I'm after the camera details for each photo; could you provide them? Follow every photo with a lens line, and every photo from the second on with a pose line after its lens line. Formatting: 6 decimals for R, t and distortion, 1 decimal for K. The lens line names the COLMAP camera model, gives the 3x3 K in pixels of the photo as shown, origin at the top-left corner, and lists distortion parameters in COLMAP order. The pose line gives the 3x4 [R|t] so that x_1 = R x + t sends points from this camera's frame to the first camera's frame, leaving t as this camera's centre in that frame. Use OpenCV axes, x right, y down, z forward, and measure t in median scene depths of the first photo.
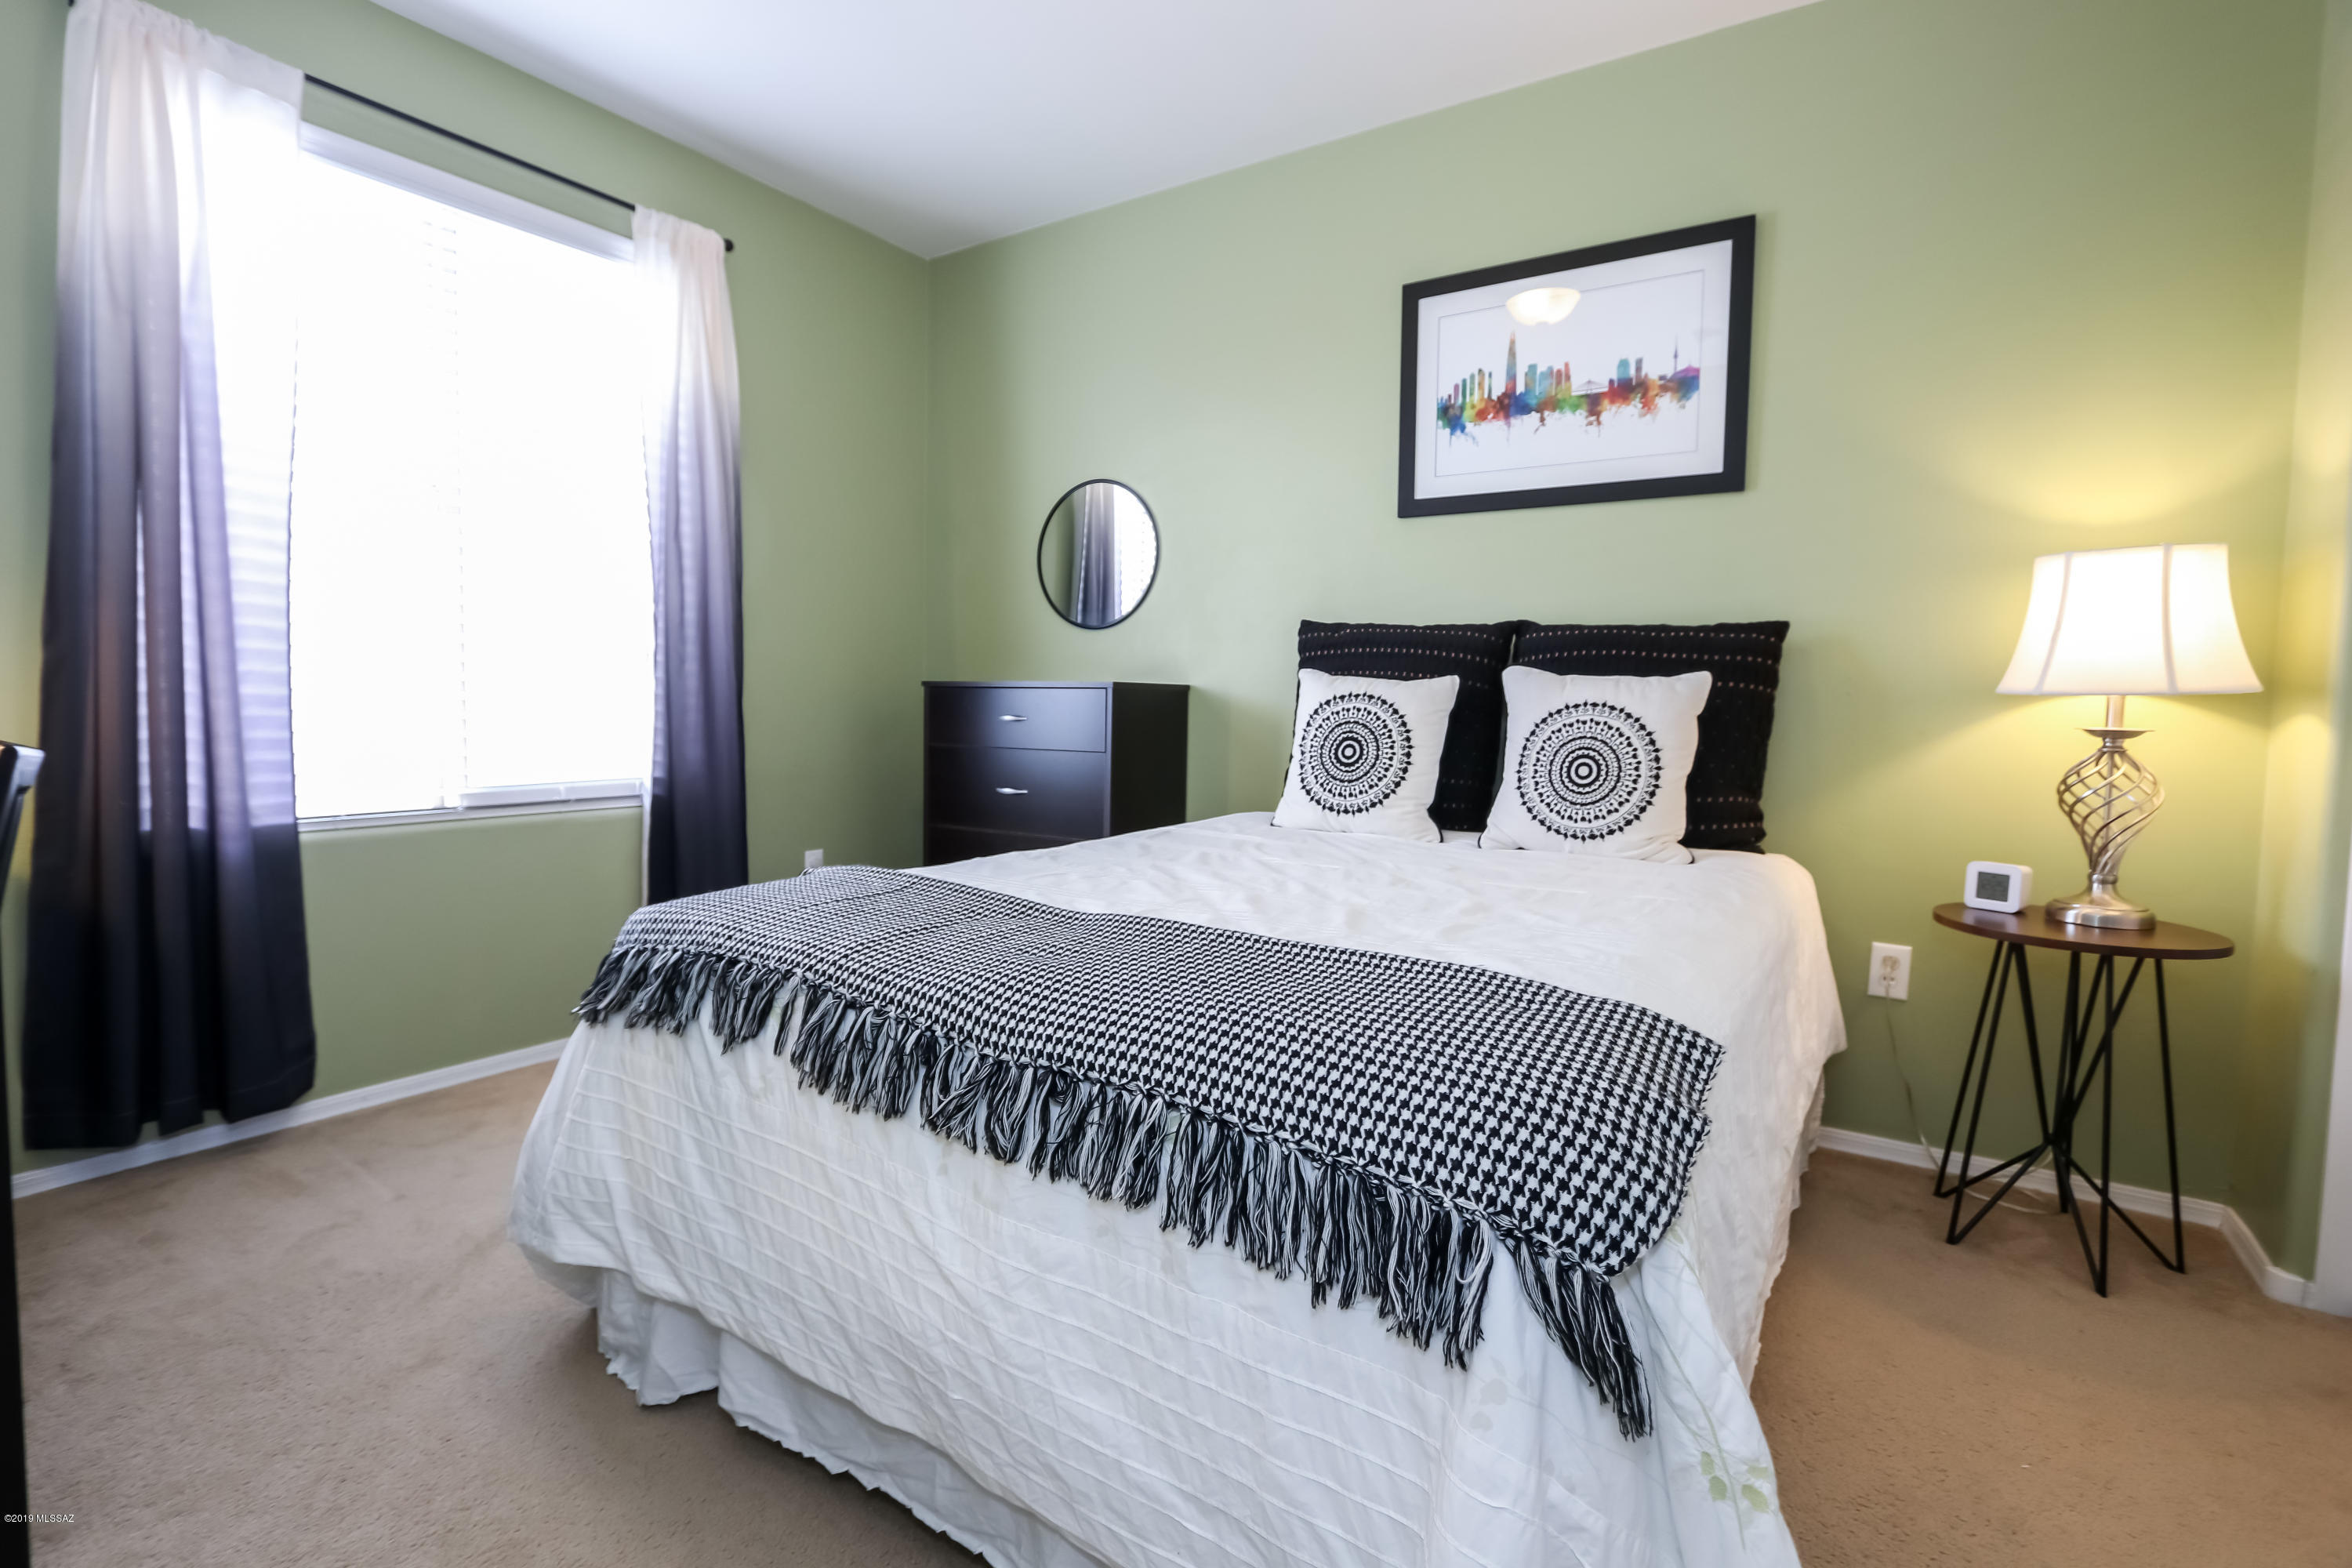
lens RADIAL K [[1086.2, 0, 1139.1], [0, 1086.2, 767.4], [0, 0, 1]] dist [-0.015858, 0.001518]
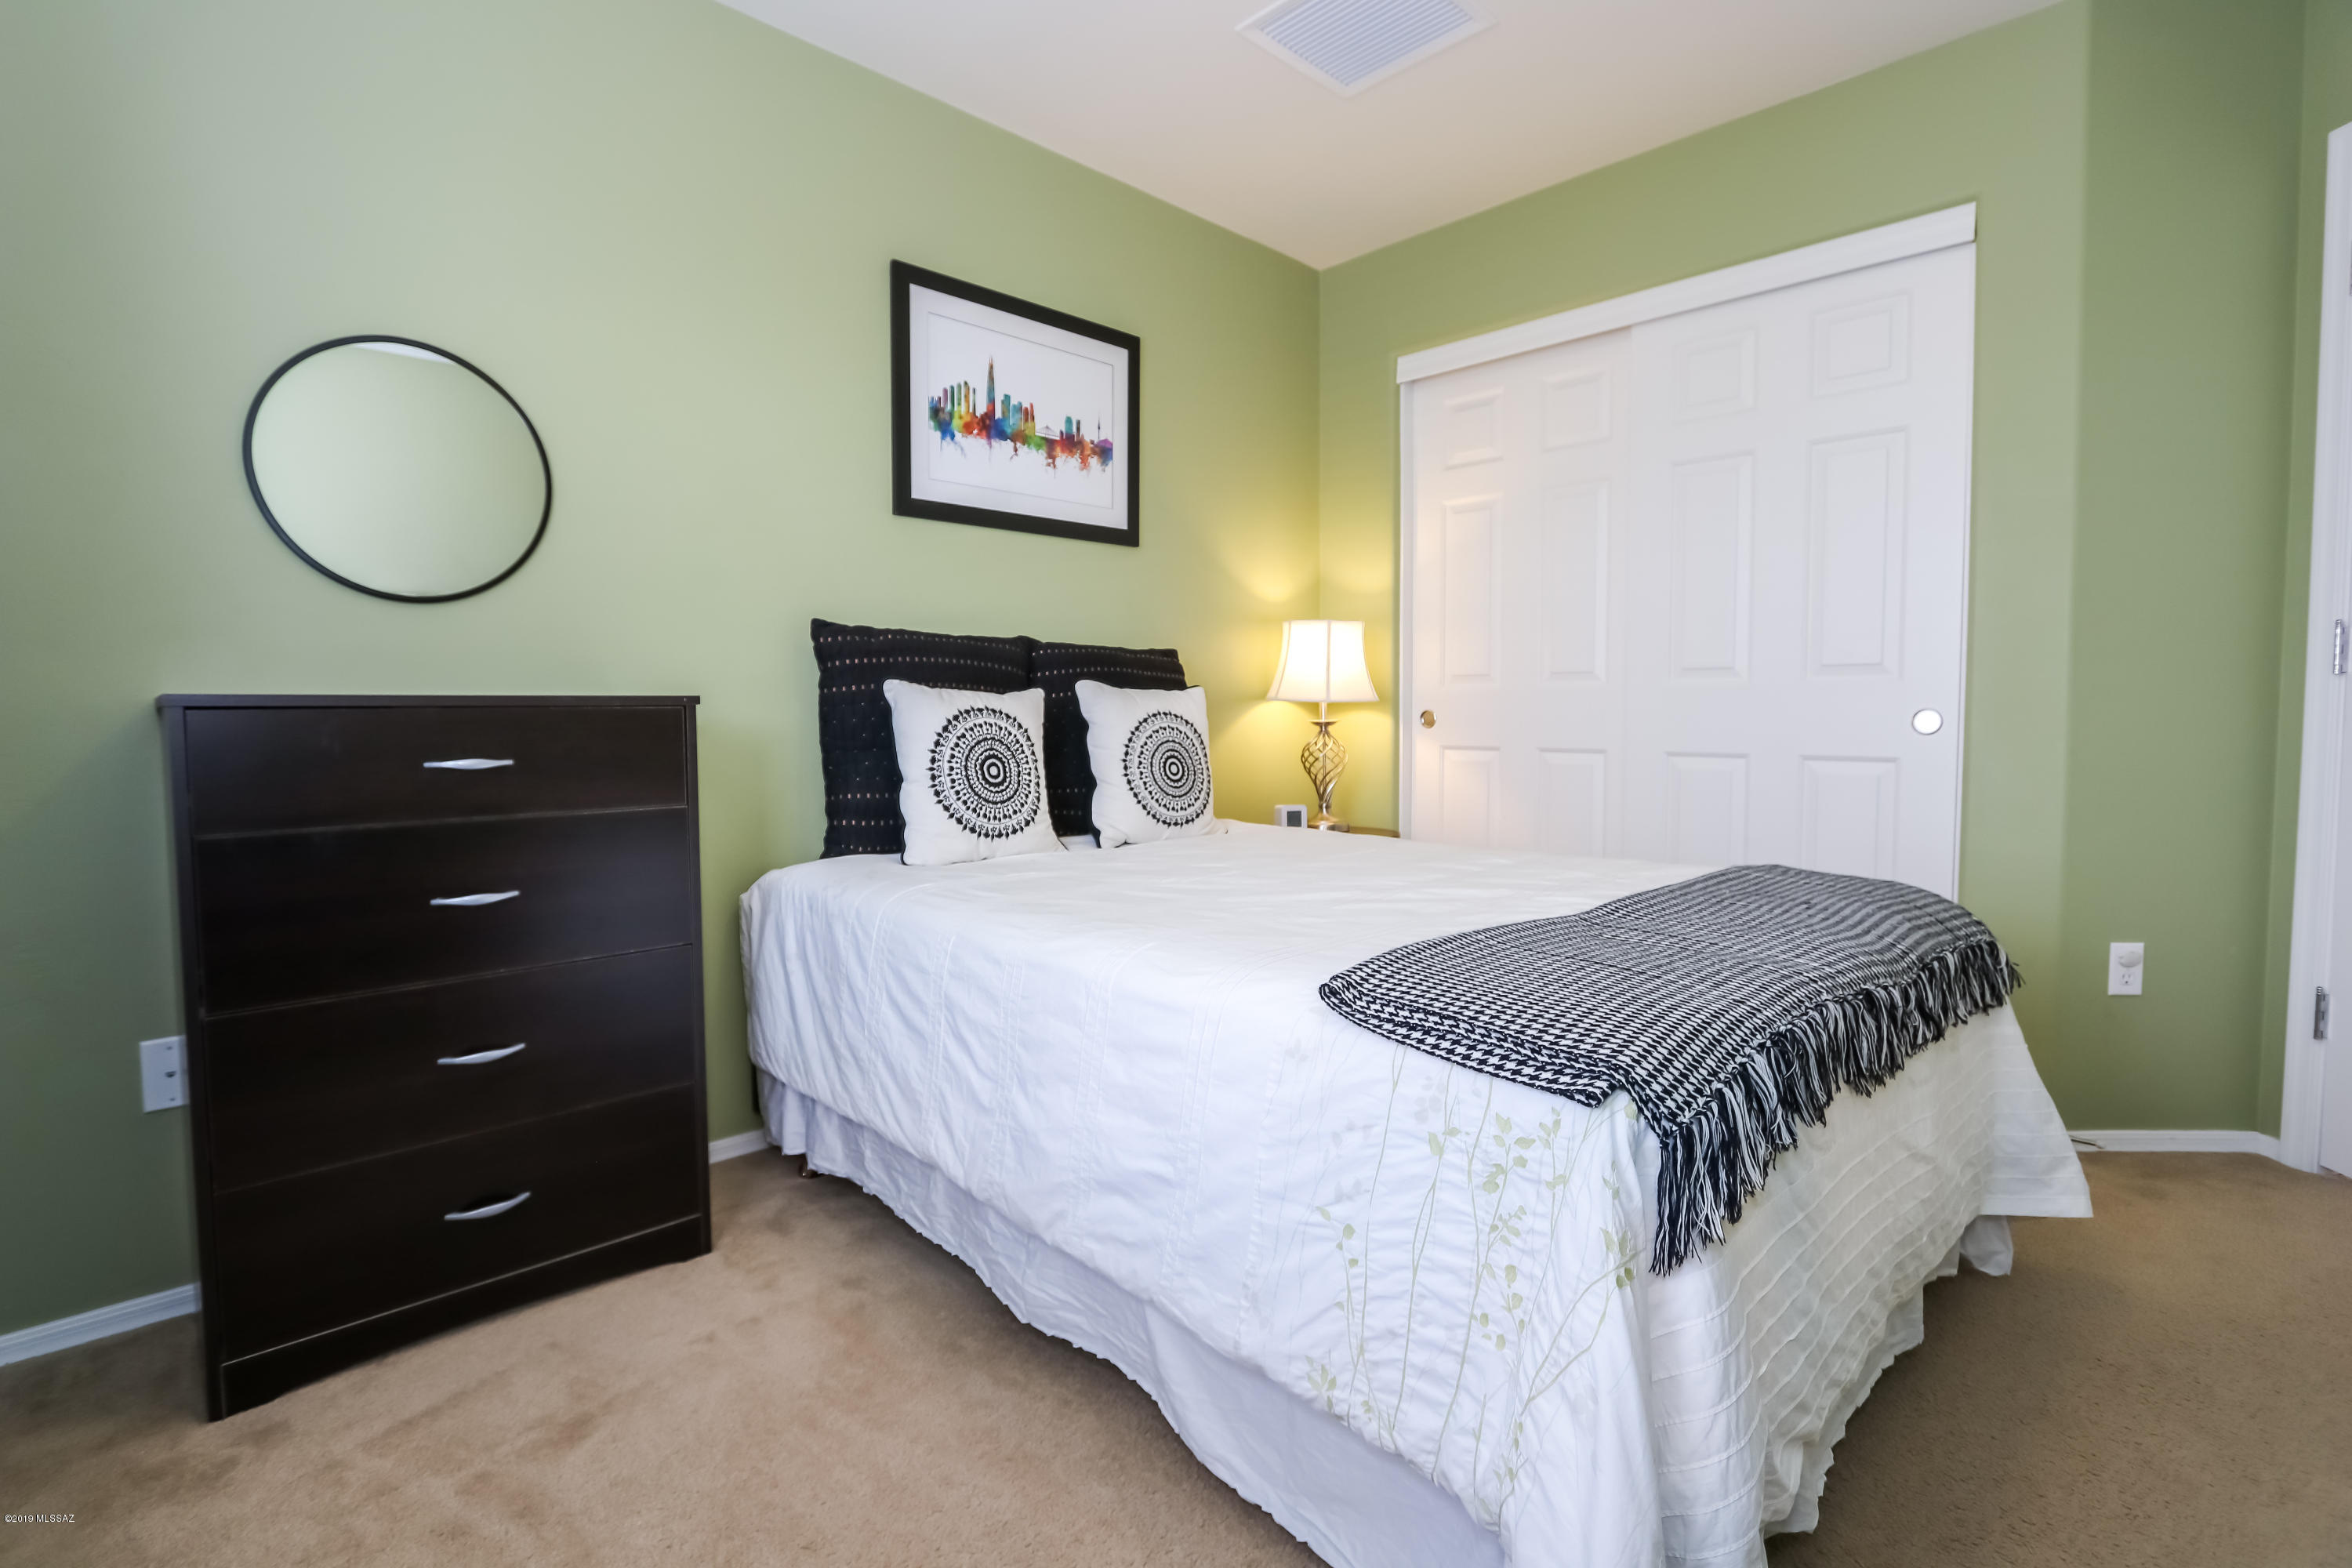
lens RADIAL K [[1086.2, 0, 1139.1], [0, 1086.2, 767.4], [0, 0, 1]] dist [-0.015858, 0.001518]
pose [[0.220295, -0.067728, 0.973079, -0.675569], [0.074766, 0.995824, 0.052385, -0.056248], [-0.972564, 0.061213, 0.224439, 0.669791]]
